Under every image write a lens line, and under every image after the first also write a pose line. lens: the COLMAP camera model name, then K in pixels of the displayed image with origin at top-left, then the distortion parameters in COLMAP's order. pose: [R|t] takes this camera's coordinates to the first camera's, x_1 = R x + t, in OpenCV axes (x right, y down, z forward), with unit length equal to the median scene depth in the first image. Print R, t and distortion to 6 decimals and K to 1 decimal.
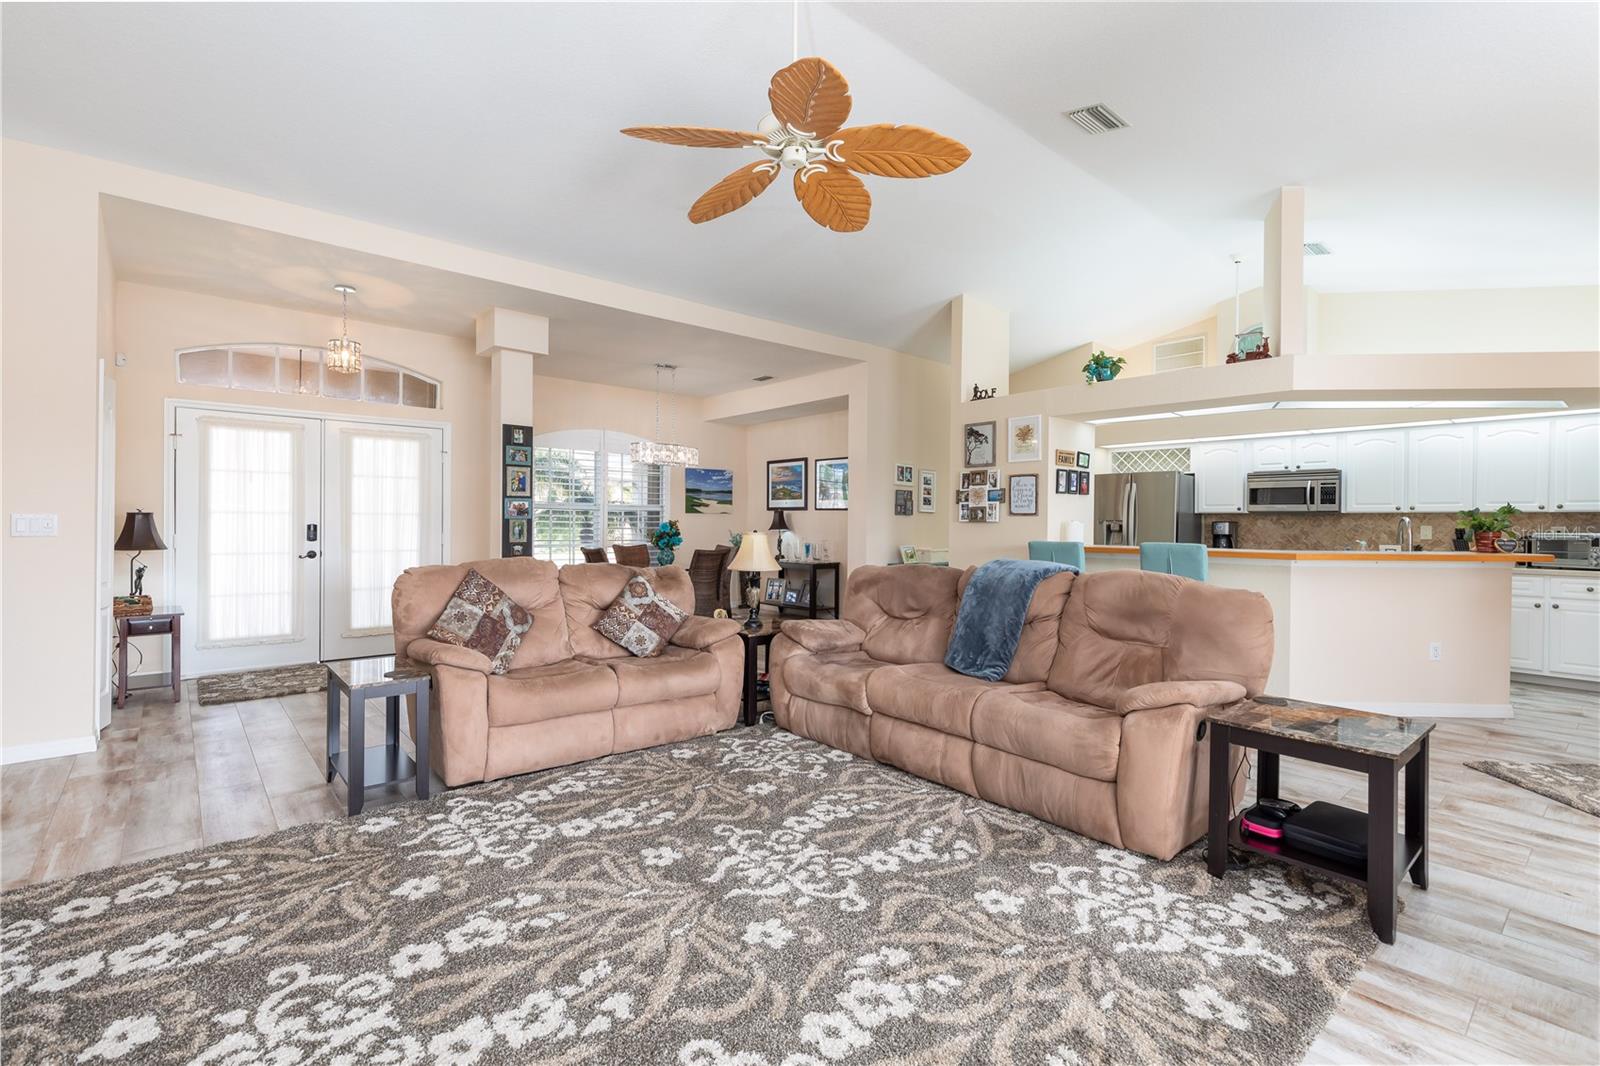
lens RADIAL K [[718.5, 0, 791.9], [0, 718.5, 527.5], [0, 0, 1]] dist [0.009197, -0.000408]
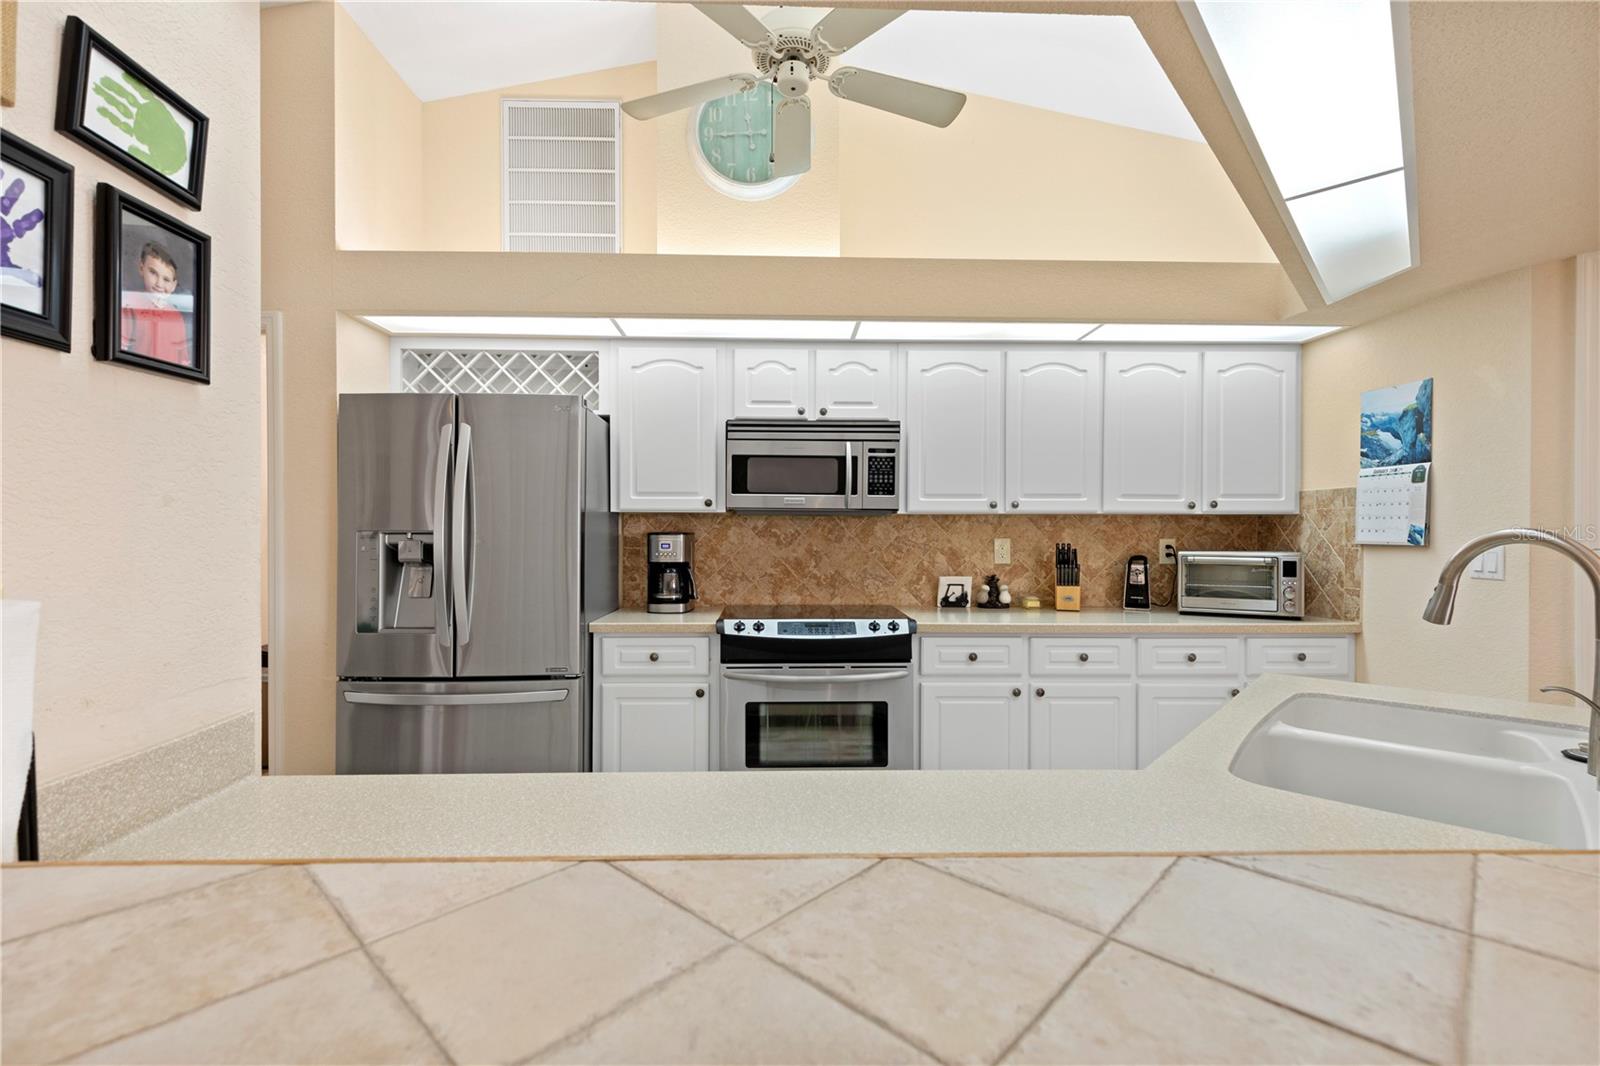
lens RADIAL K [[722.7, 0, 792.4], [0, 722.7, 532.1], [0, 0, 1]] dist [0.004322, 0.000022]
pose [[0.629919, -0.012290, 0.776564, 0.555988], [0.008625, 0.999924, 0.008829, -0.020633], [-0.776613, 0.001137, 0.629977, 1.206530]]
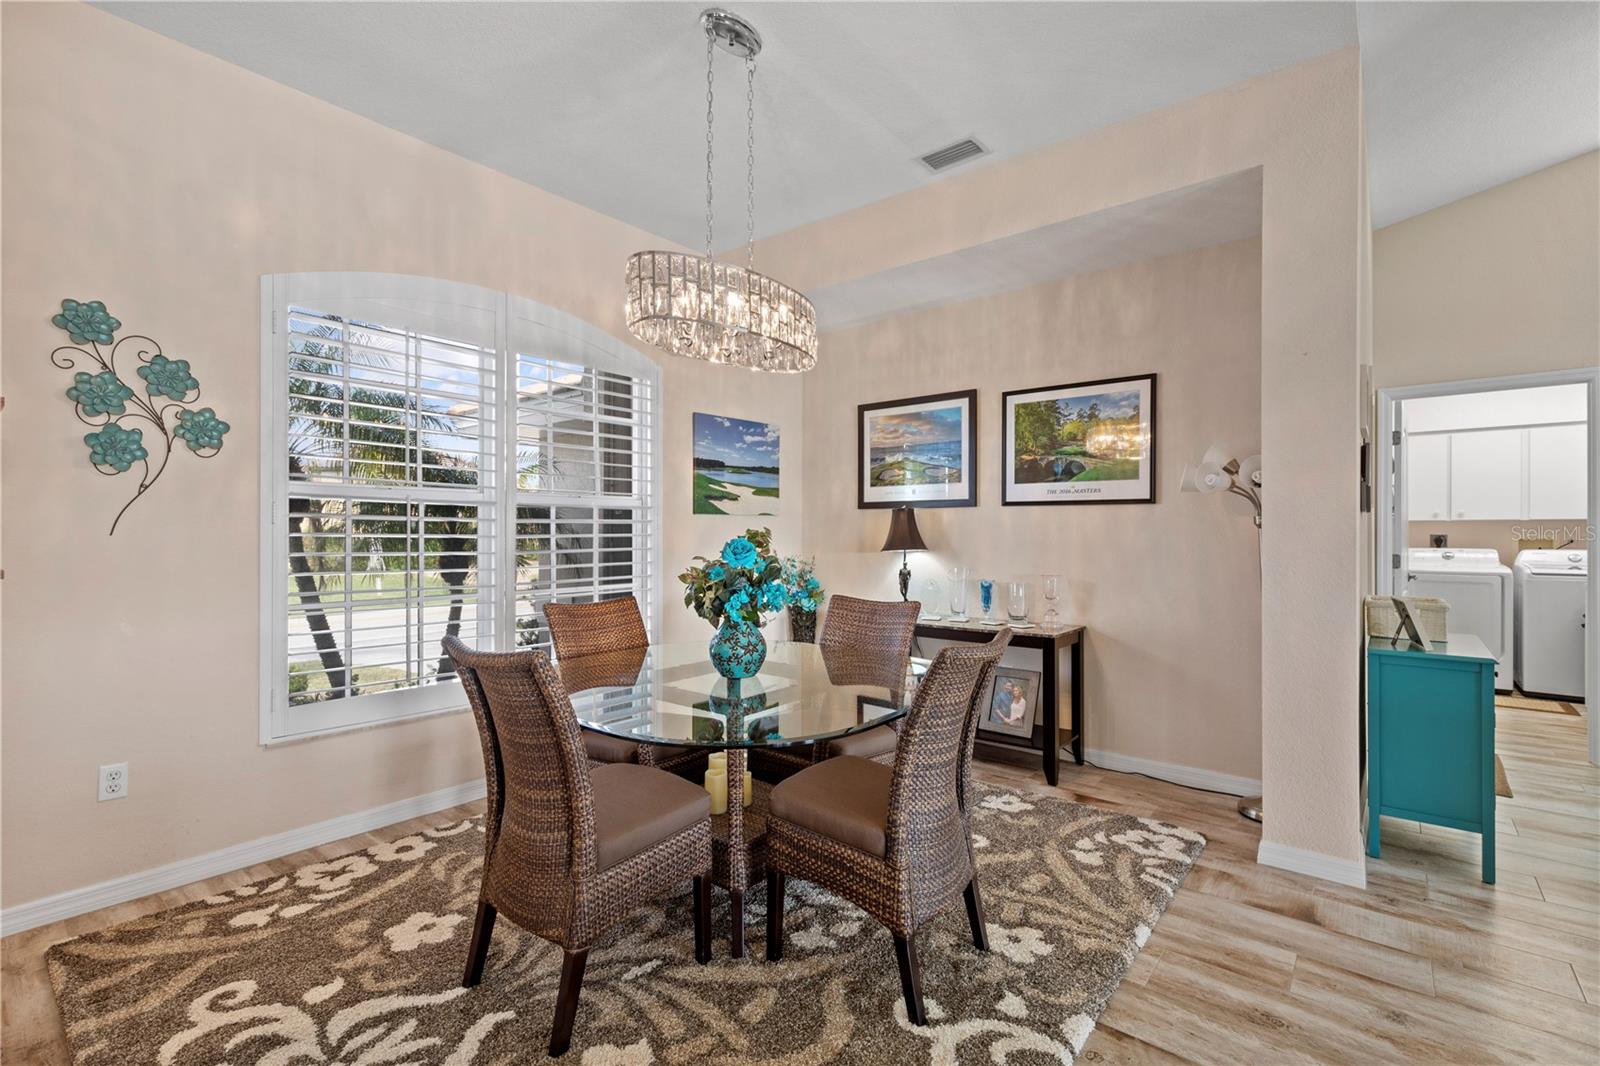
lens RADIAL K [[722.7, 0, 792.4], [0, 722.7, 532.1], [0, 0, 1]] dist [0.004322, 0.000022]
pose [[0.985575, -0.005429, 0.169152, -0.373399], [0.006963, 0.999940, -0.008475, -0.011016], [-0.169096, 0.009531, 0.985554, 1.264817]]
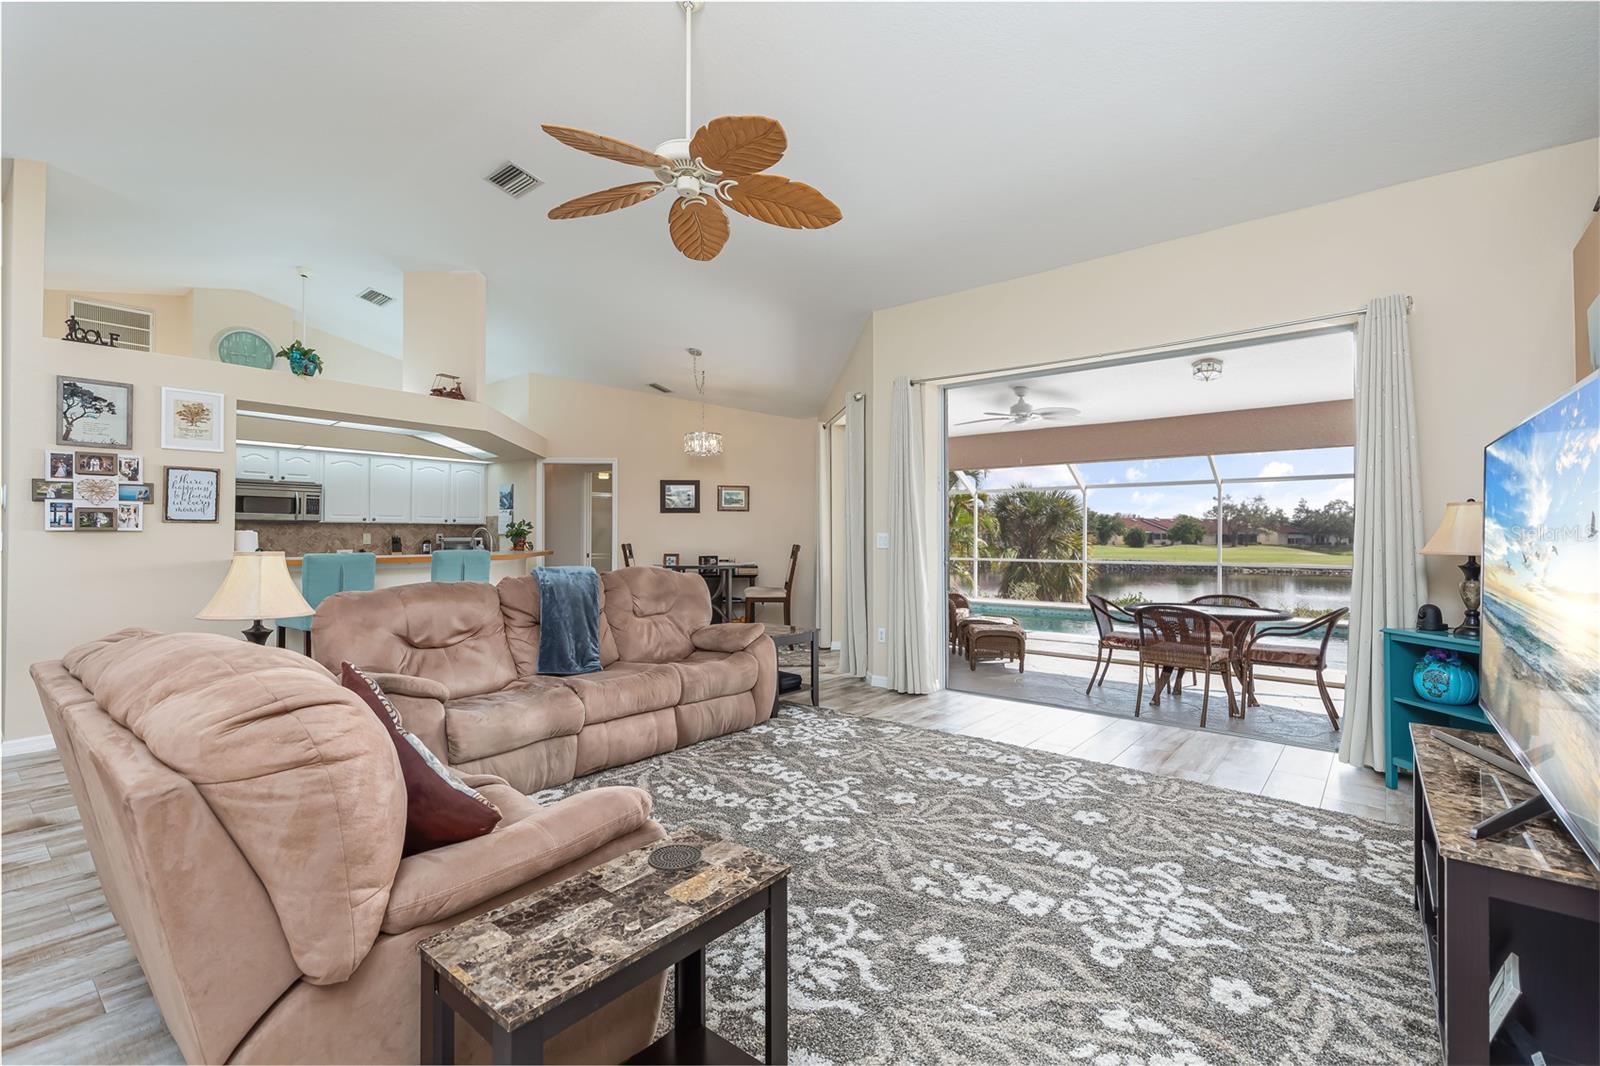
lens RADIAL K [[718.5, 0, 791.9], [0, 718.5, 527.5], [0, 0, 1]] dist [0.009197, -0.000408]
pose [[-0.167543, 0.003176, 0.985860, -0.756367], [0.003974, 0.999989, -0.002546, -0.010155], [-0.985857, 0.003491, -0.167554, 0.738143]]
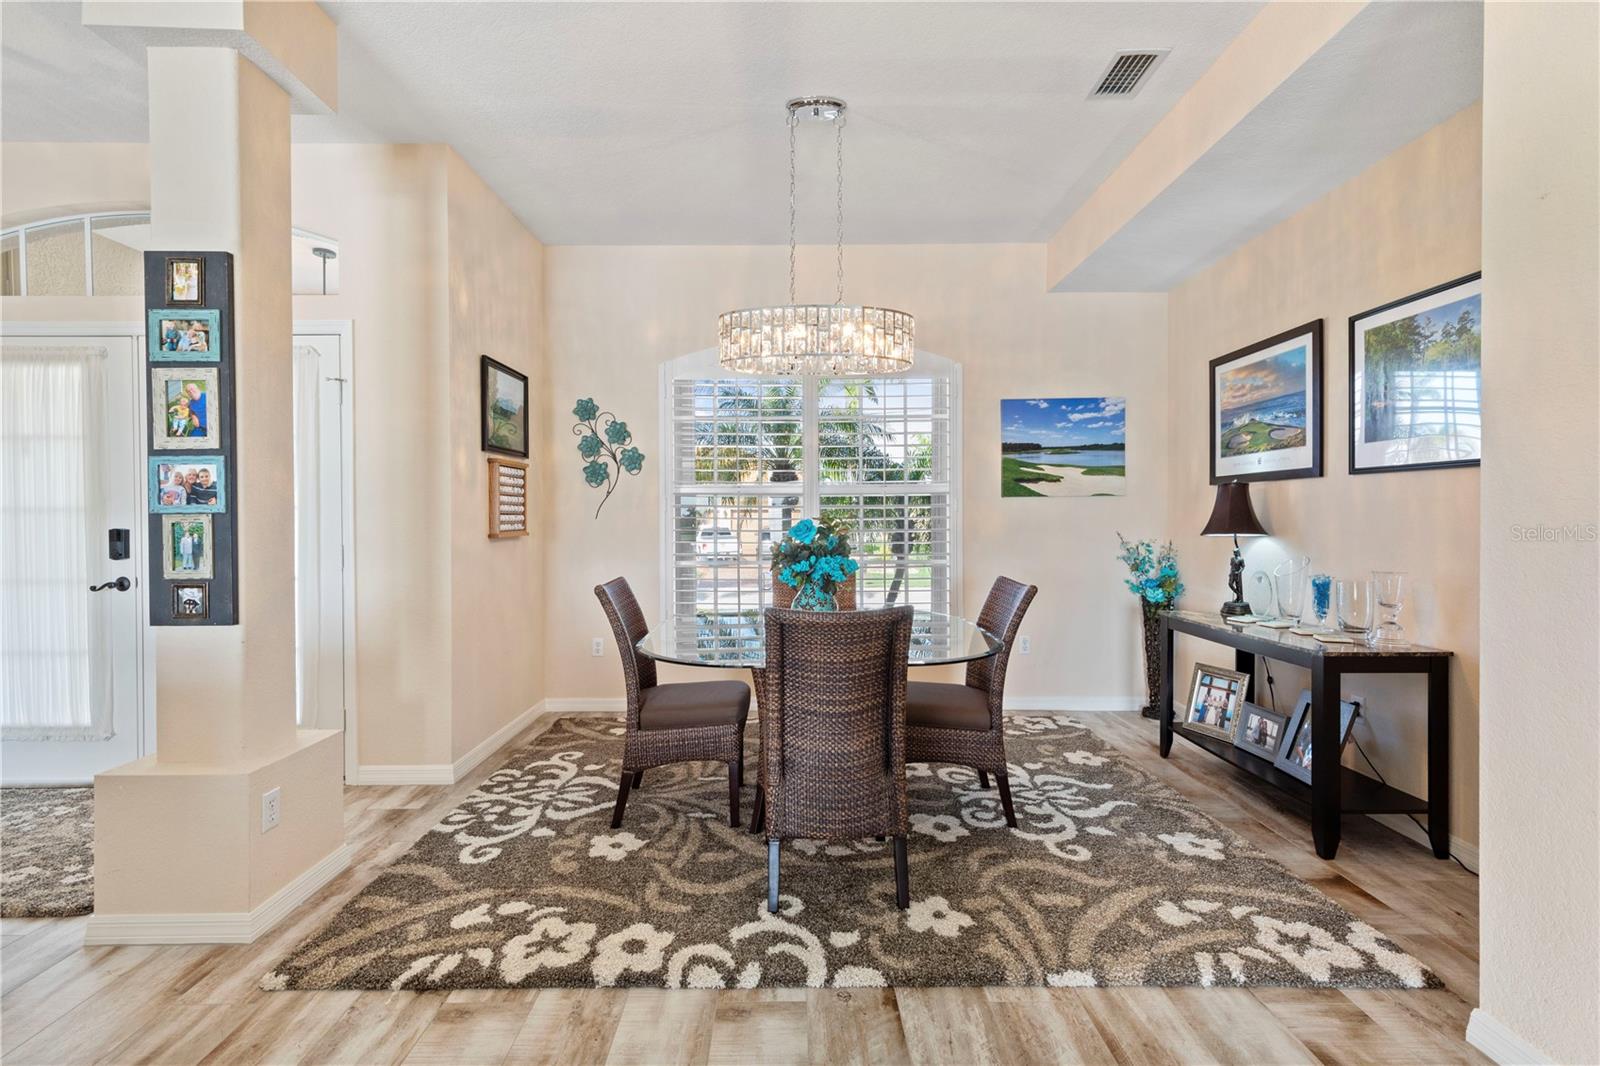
lens RADIAL K [[718.5, 0, 791.9], [0, 718.5, 527.5], [0, 0, 1]] dist [0.009197, -0.000408]
pose [[0.759136, -0.002058, -0.650929, 0.115286], [0.005163, 0.999983, 0.002861, -0.006006], [0.650912, -0.005533, 0.759133, 1.286763]]
